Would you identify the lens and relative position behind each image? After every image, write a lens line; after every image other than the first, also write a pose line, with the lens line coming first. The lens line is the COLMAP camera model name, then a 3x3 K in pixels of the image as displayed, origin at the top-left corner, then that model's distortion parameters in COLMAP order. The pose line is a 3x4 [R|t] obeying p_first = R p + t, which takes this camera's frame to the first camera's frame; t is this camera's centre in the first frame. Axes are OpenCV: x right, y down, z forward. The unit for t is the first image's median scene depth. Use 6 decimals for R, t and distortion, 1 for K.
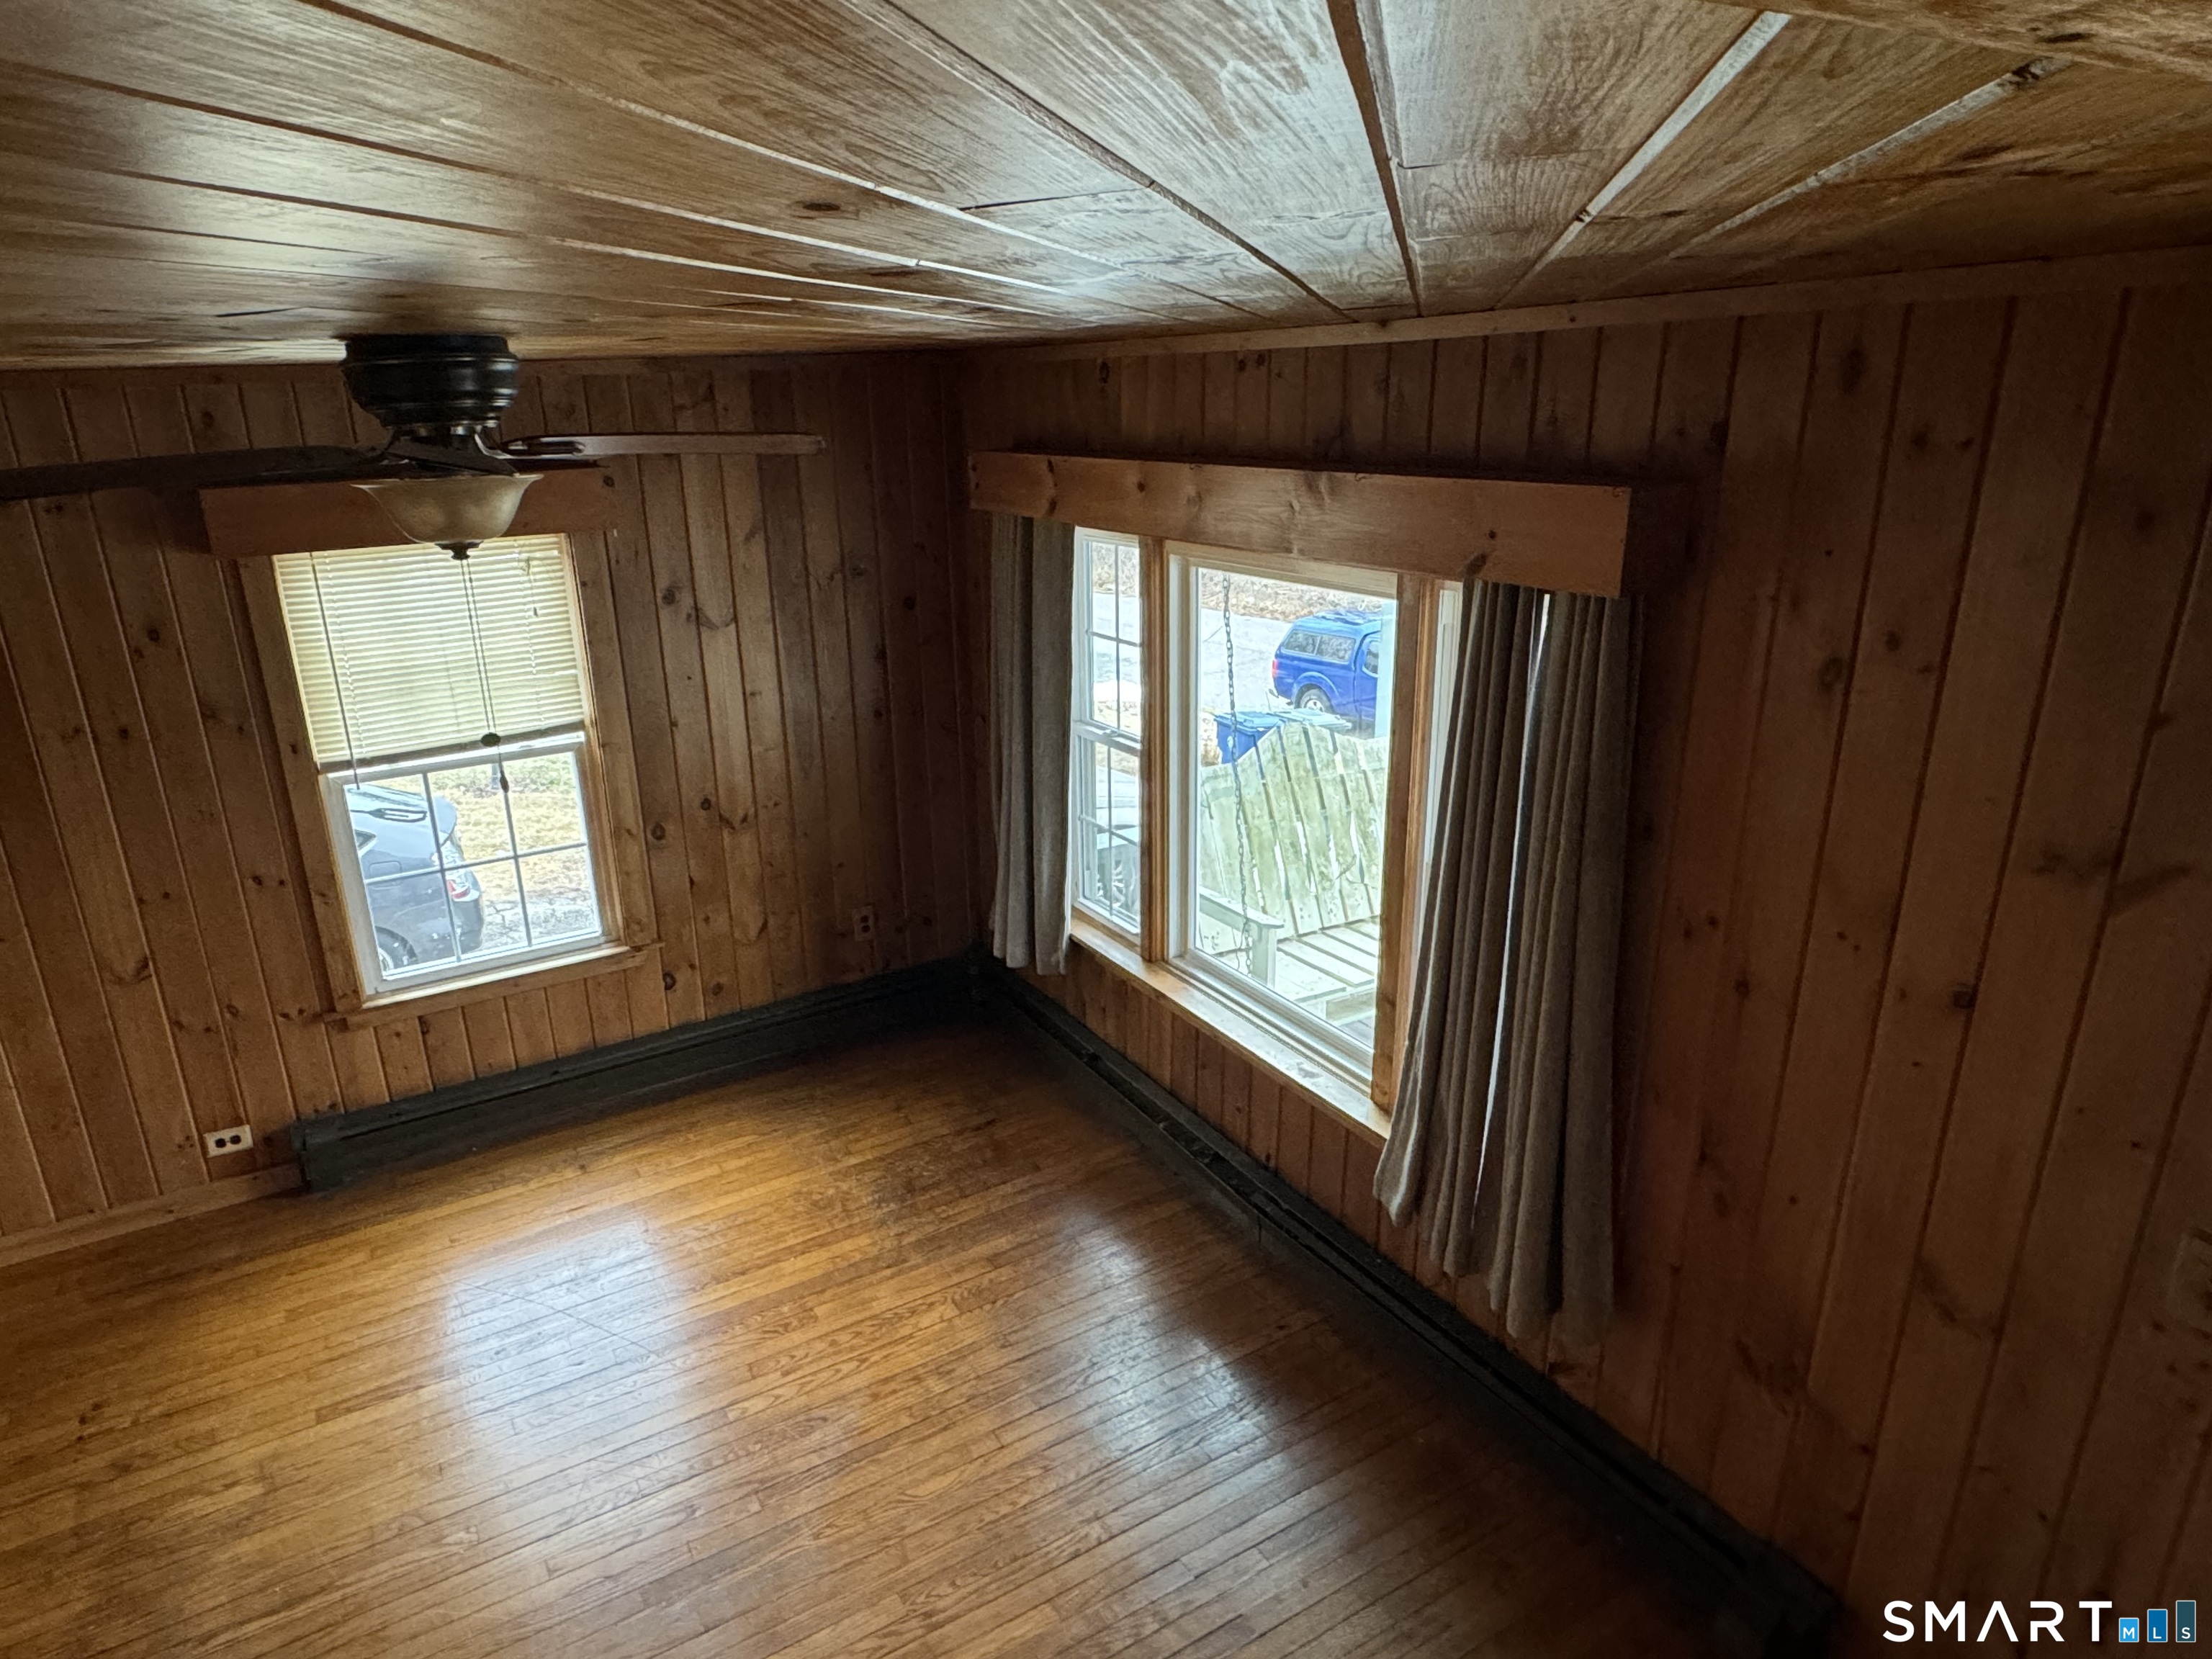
lens RADIAL K [[1307.9, 0, 1062.4], [0, 1307.9, 805.0], [0, 0, 1]] dist [-0.001909, 0.001096]
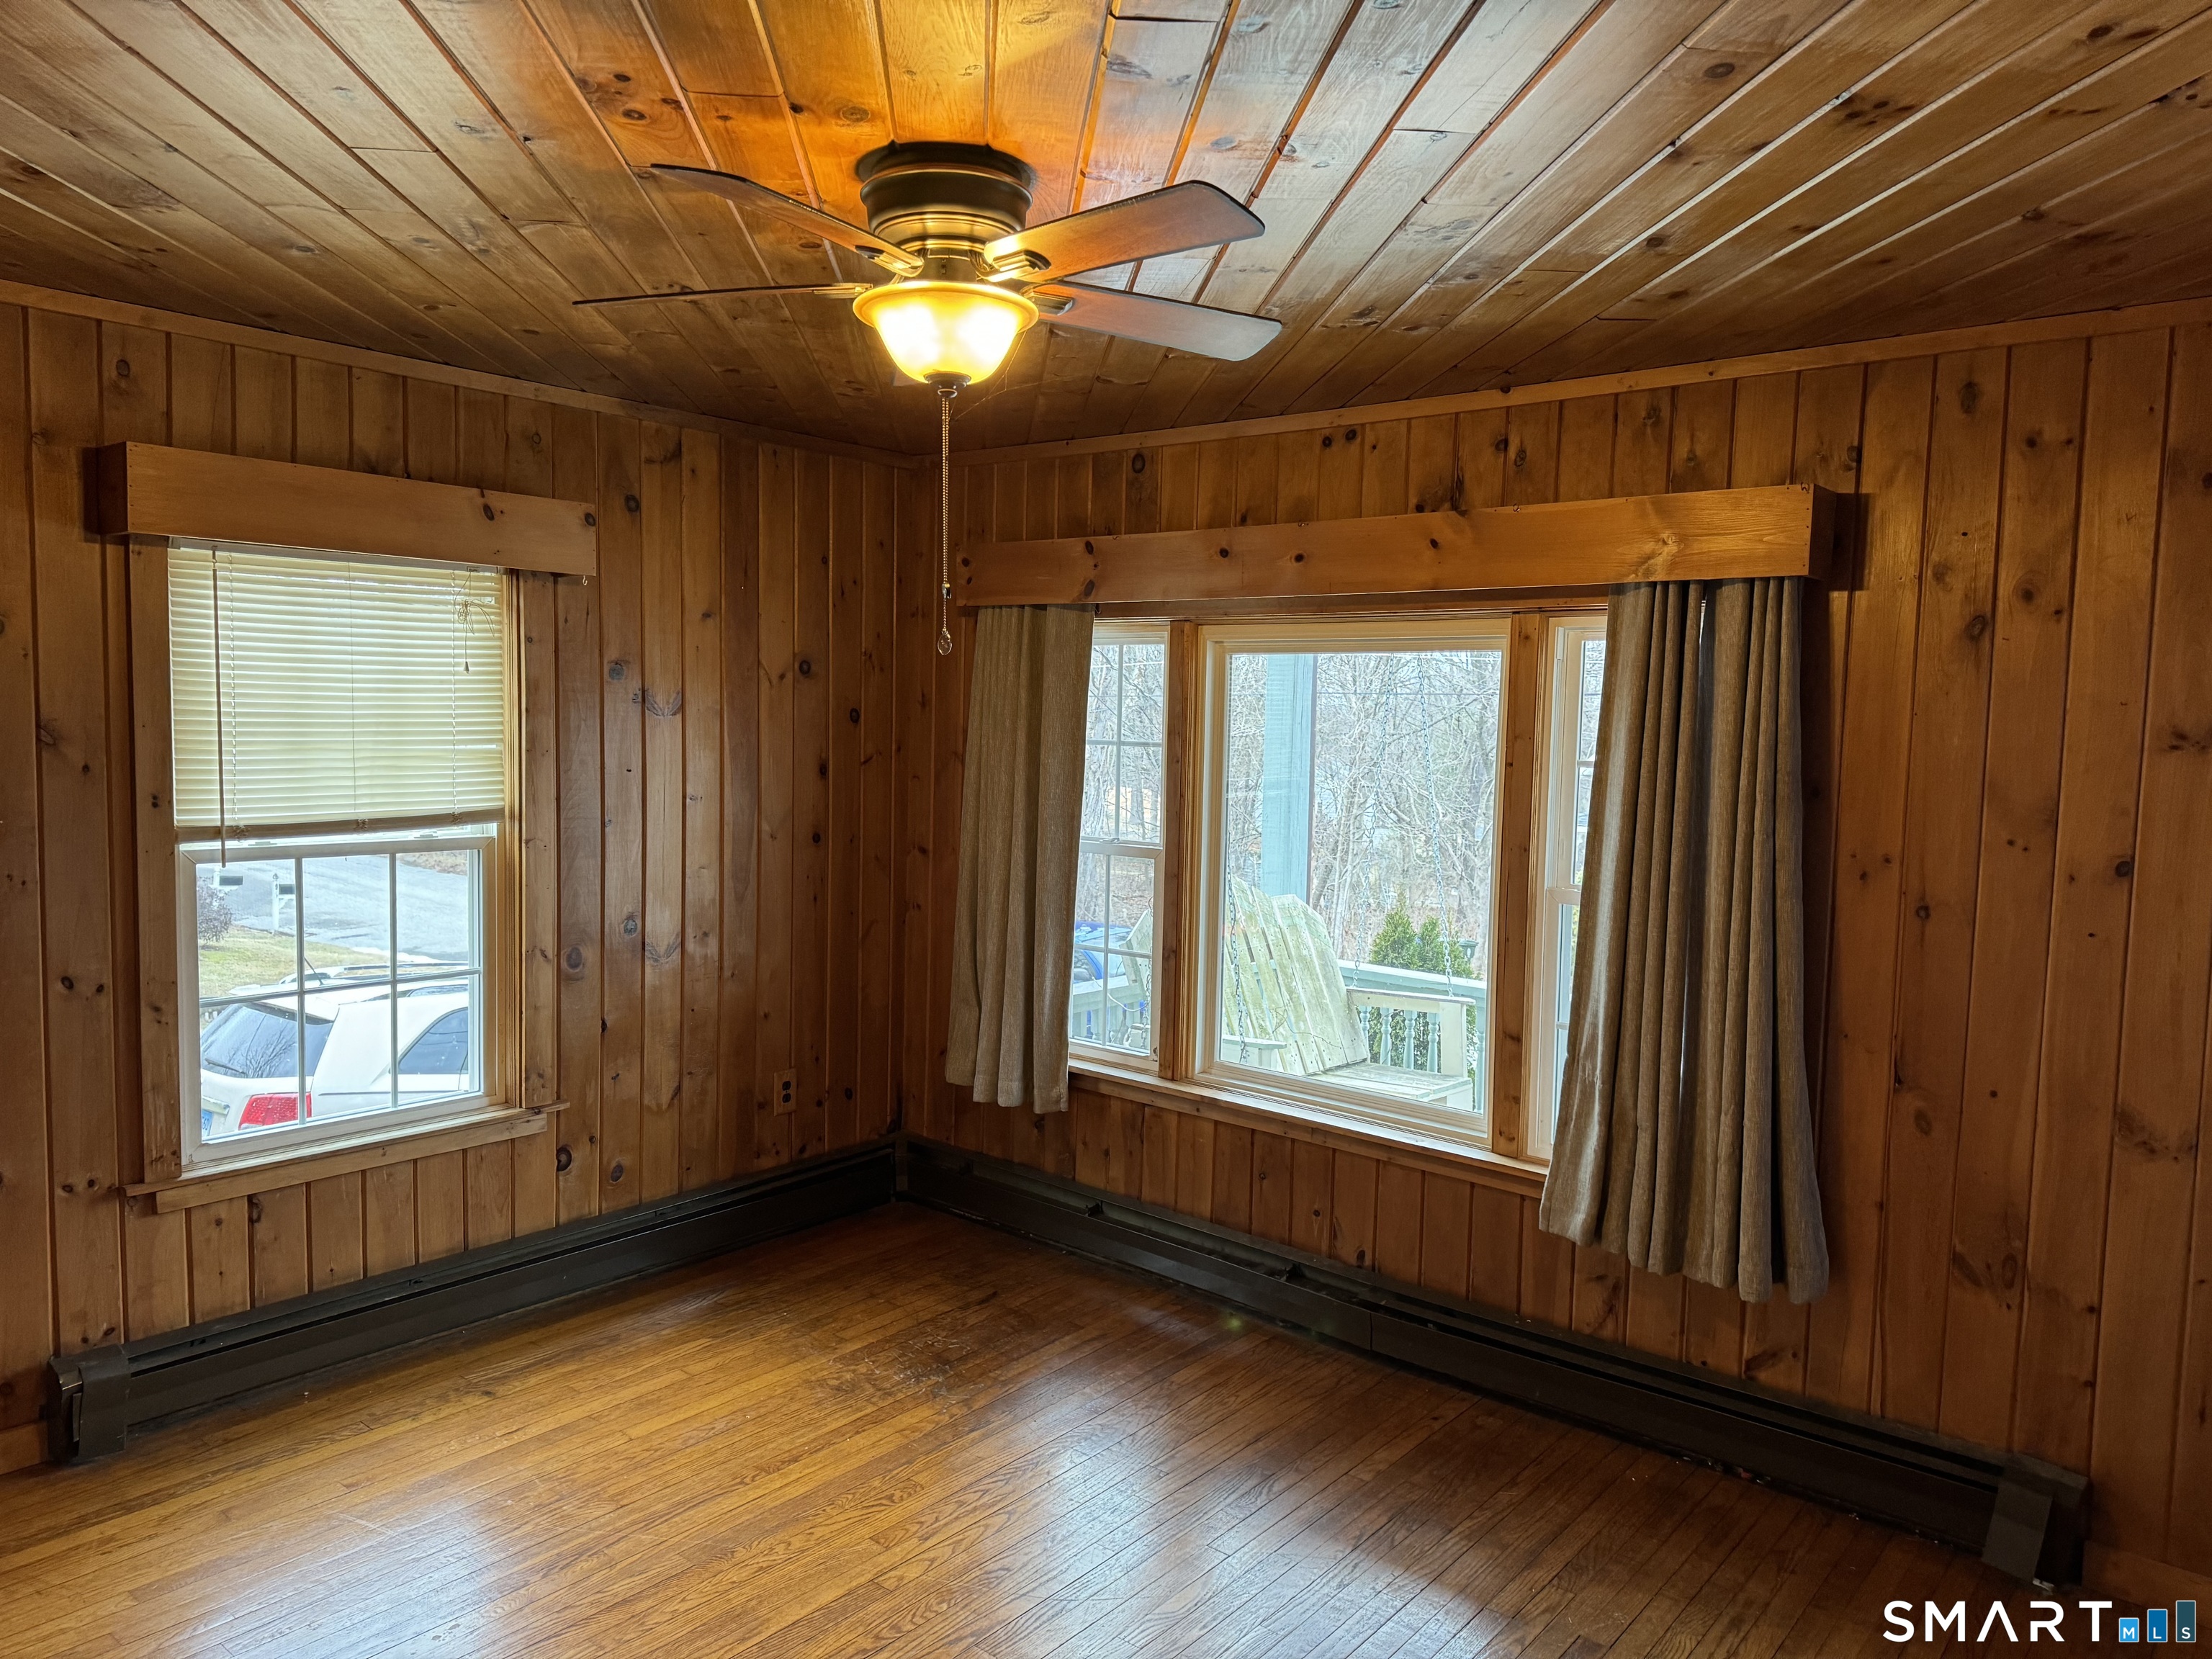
lens RADIAL K [[1536.0, 0, 1111.0], [0, 1536.0, 828.6], [0, 0, 1]] dist [0.042603, -0.037497]
pose [[0.927495, 0.028252, 0.372766, -0.382187], [0.064969, 0.969785, -0.235150, 0.199861], [-0.368147, 0.242319, 0.897636, 0.009381]]
